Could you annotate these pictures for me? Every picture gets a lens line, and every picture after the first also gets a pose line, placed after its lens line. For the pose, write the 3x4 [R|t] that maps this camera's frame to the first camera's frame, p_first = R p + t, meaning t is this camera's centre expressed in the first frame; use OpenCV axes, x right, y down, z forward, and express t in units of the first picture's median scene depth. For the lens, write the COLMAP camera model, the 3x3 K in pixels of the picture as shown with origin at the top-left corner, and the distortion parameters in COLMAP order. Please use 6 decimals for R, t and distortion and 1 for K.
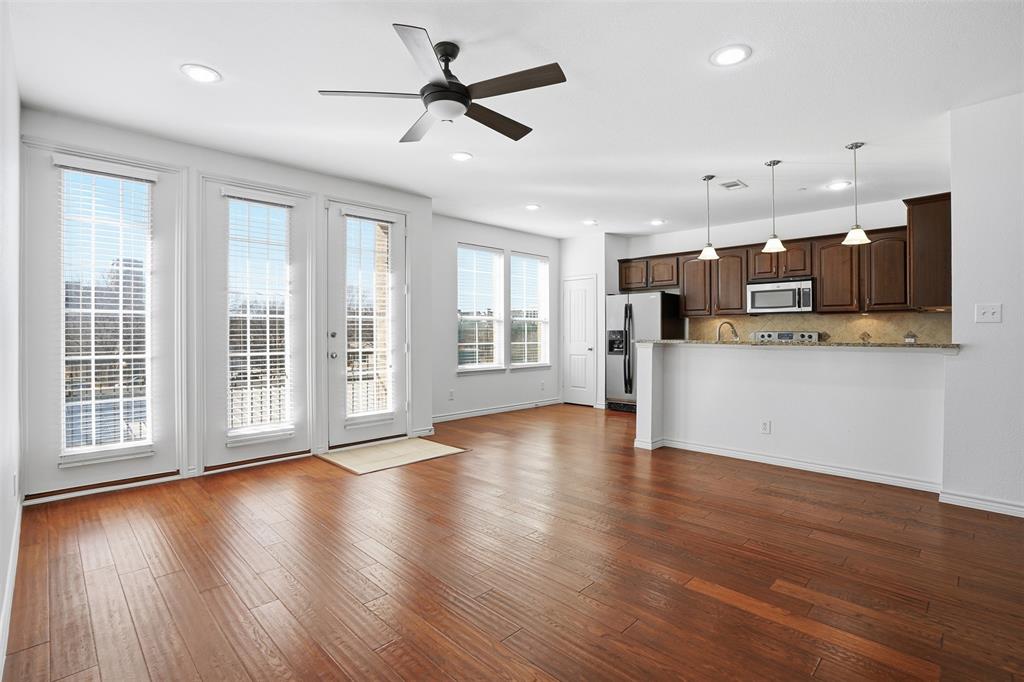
lens RADIAL K [[478.6, 0, 502.4], [0, 478.6, 340.5], [0, 0, 1]] dist [-0.042432, 0.006854]
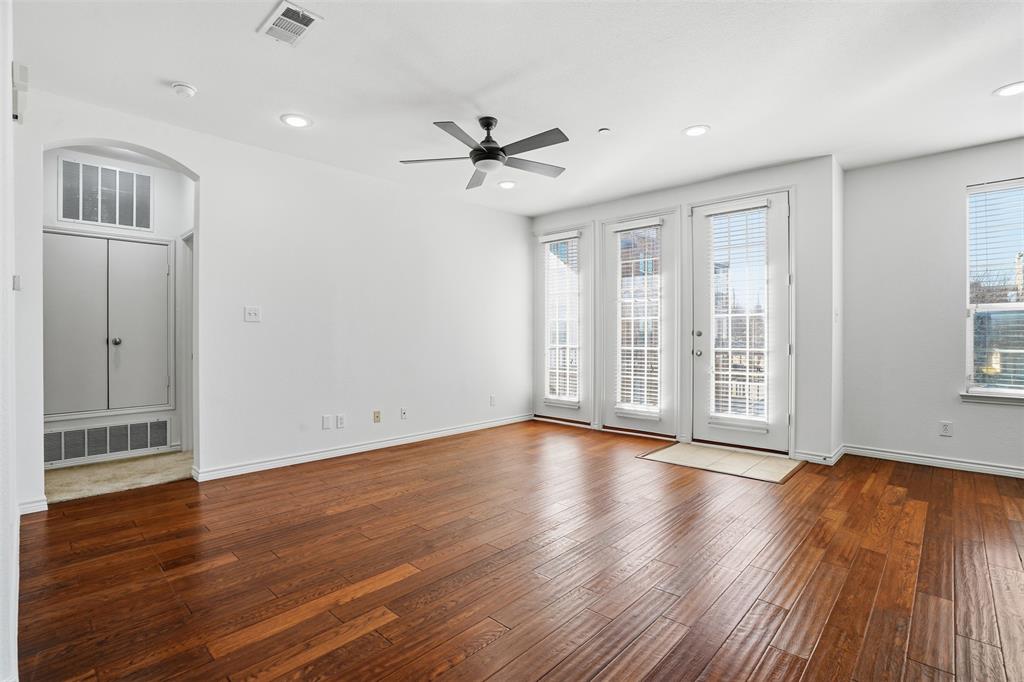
lens RADIAL K [[478.6, 0, 511.2], [0, 478.6, 336.6], [0, 0, 1]] dist [-0.042432, 0.006854]
pose [[0.031602, 0.005032, -0.999488, 0.532145], [-0.010329, 0.999936, 0.004708, -0.004699], [0.999447, 0.010175, 0.031652, 0.429593]]
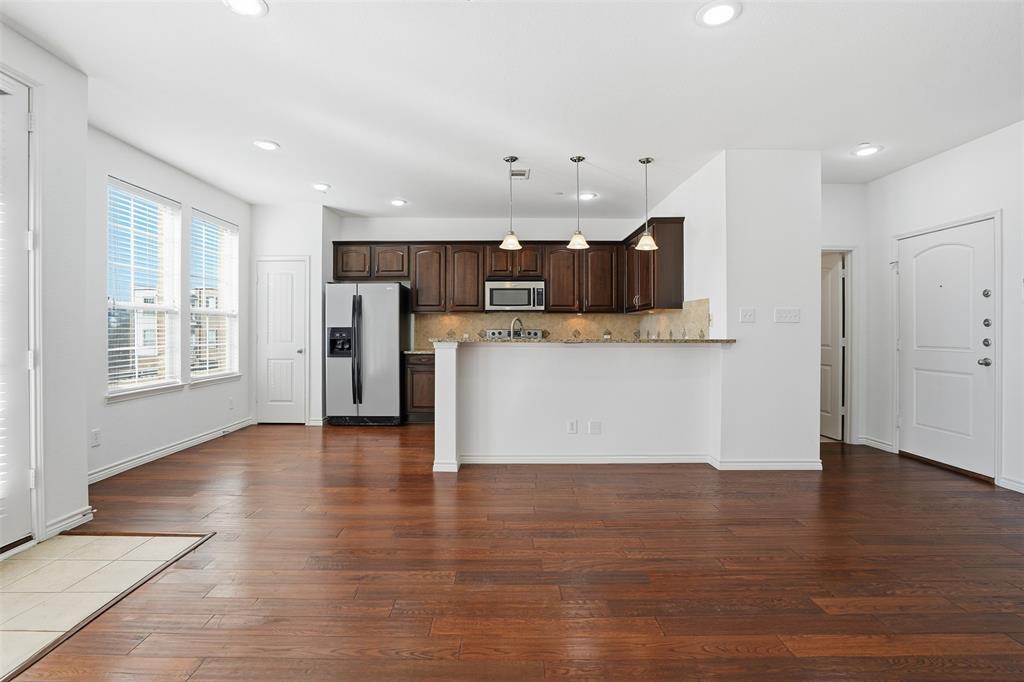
lens RADIAL K [[478.6, 0, 504.2], [0, 478.6, 337.0], [0, 0, 1]] dist [-0.042432, 0.006854]
pose [[0.701171, -0.008821, 0.712939, -0.176399], [0.010435, 0.999943, 0.002110, -0.004227], [-0.712917, 0.005961, 0.701223, 0.287249]]
